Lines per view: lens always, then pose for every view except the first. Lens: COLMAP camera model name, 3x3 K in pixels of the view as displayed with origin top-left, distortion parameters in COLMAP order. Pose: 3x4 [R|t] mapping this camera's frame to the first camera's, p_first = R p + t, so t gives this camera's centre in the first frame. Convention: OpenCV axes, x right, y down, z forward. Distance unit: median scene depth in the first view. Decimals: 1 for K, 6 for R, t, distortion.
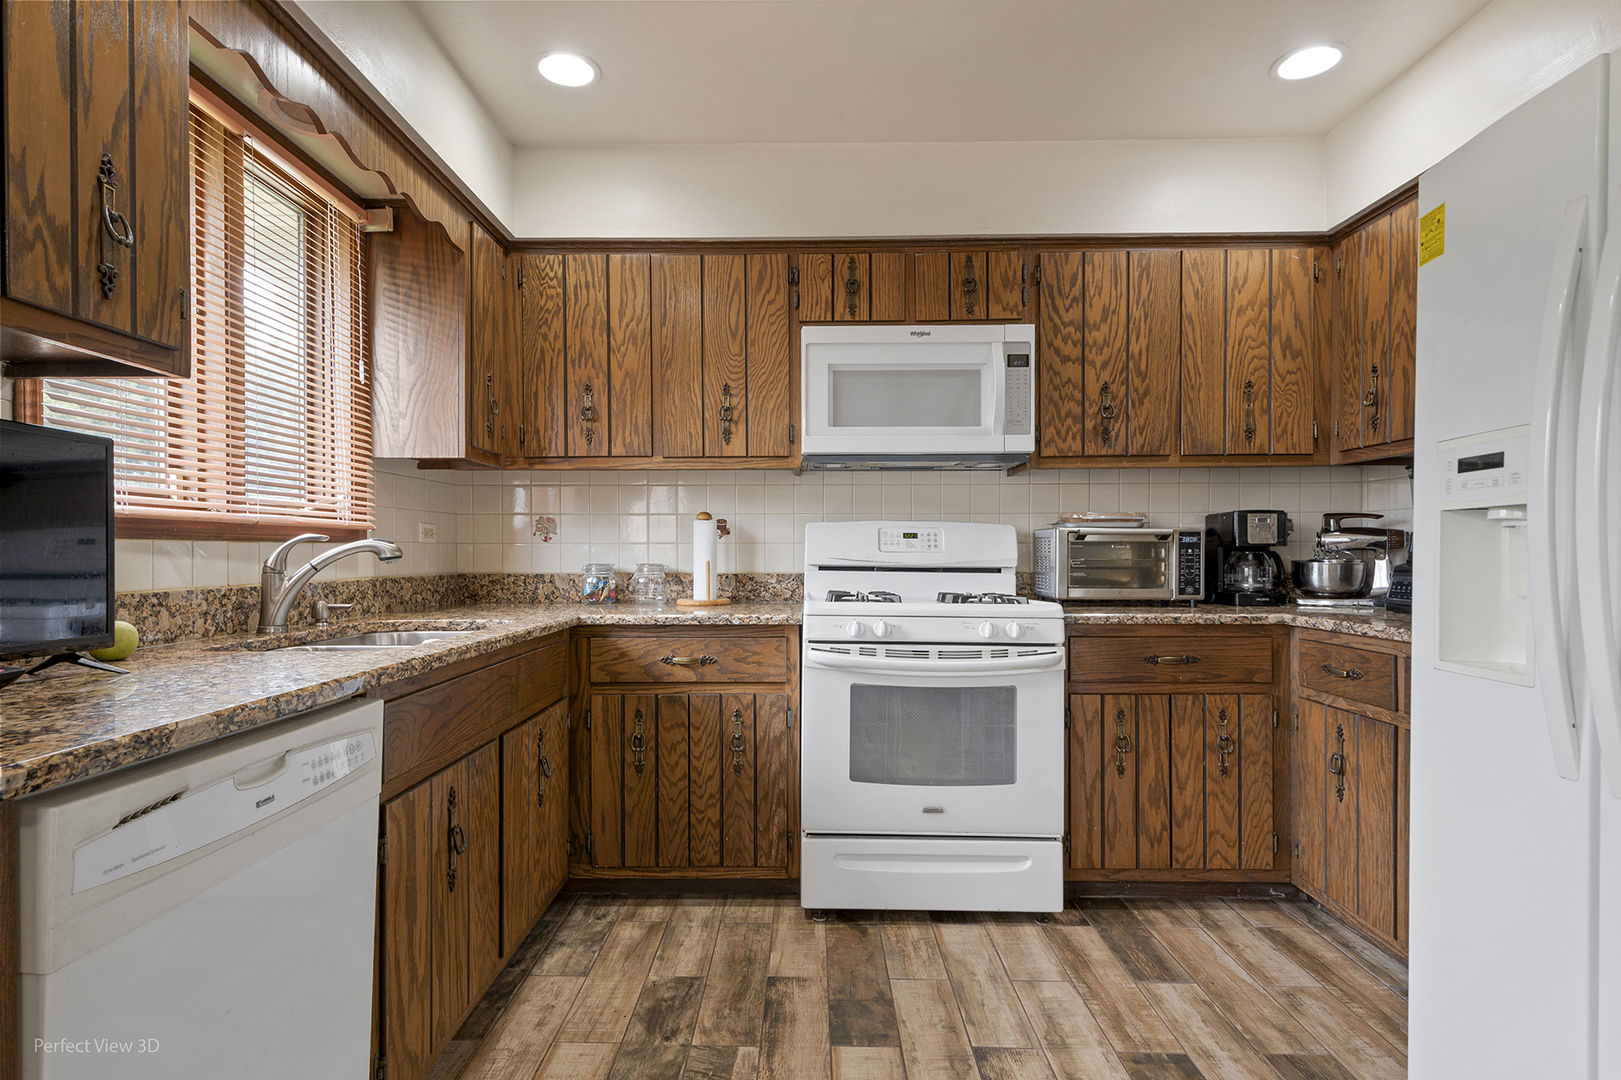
lens RADIAL K [[826.8, 0, 807.7], [0, 826.8, 547.6], [0, 0, 1]] dist [0.002358, 0.000031]
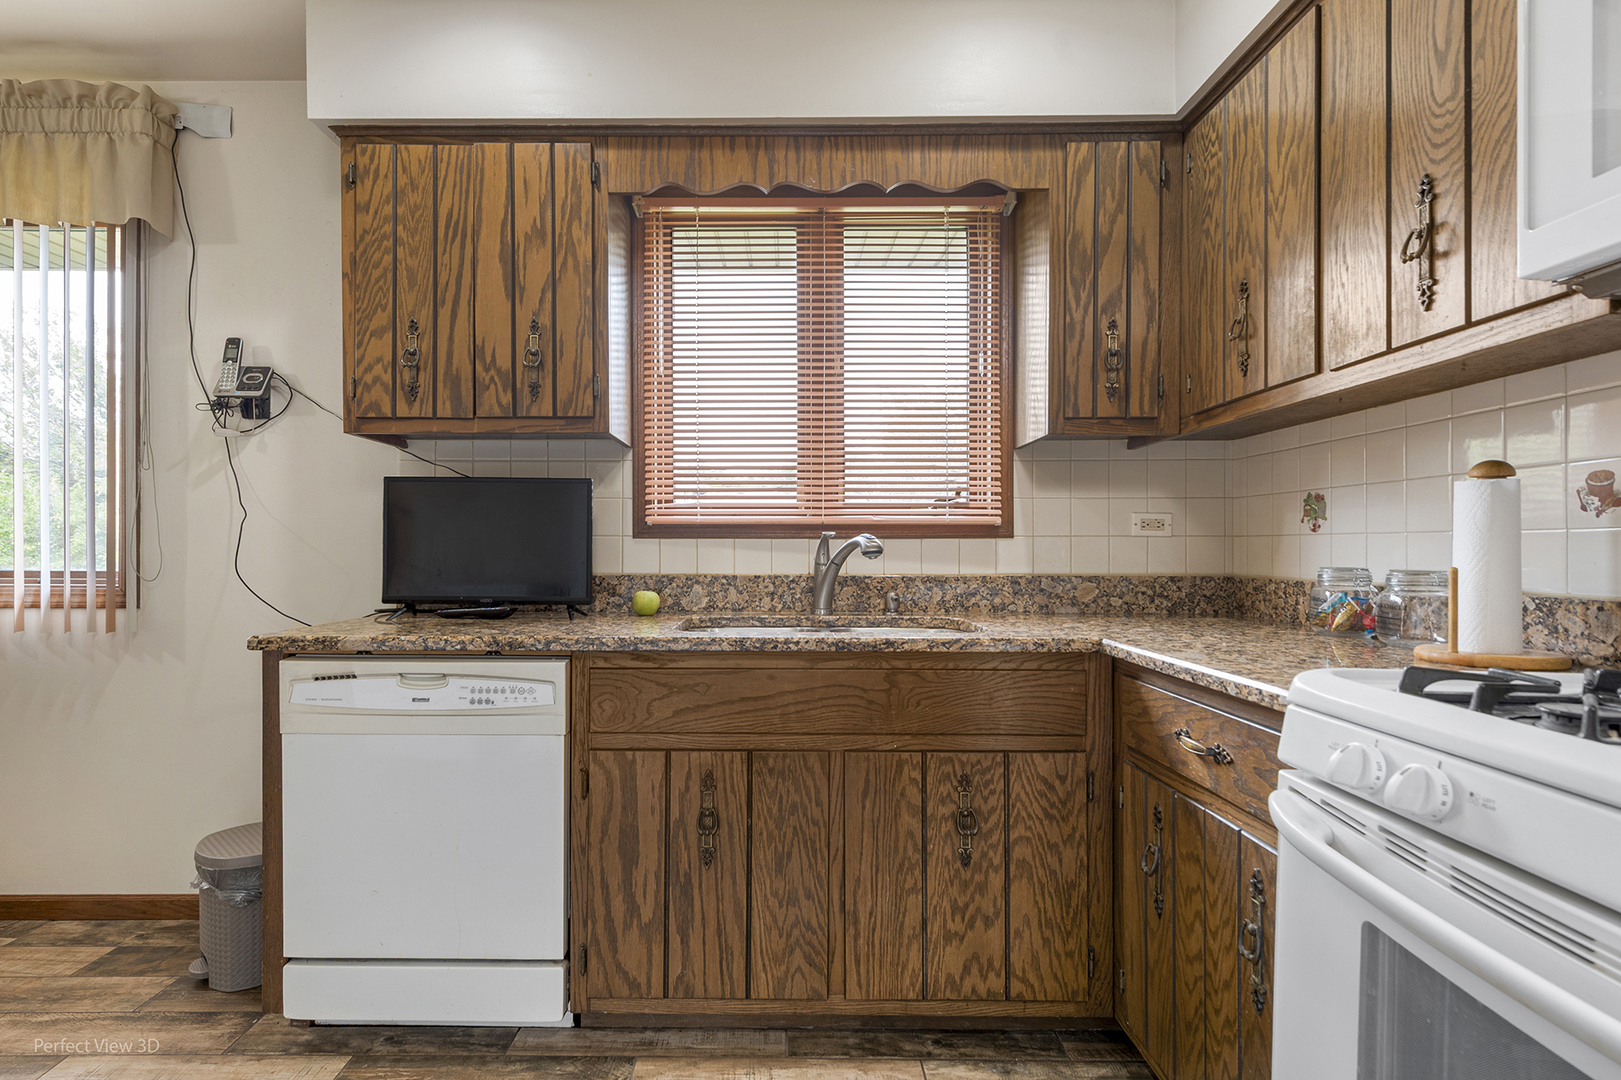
lens RADIAL K [[805.0, 0, 804.6], [0, 805.0, 543.8], [0, 0, 1]] dist [0.015786, -0.000068]
pose [[-0.006765, -0.002169, -0.999975, 0.562755], [0.005495, 0.999982, -0.002206, 0.003237], [0.999962, -0.005509, -0.006753, 1.061629]]
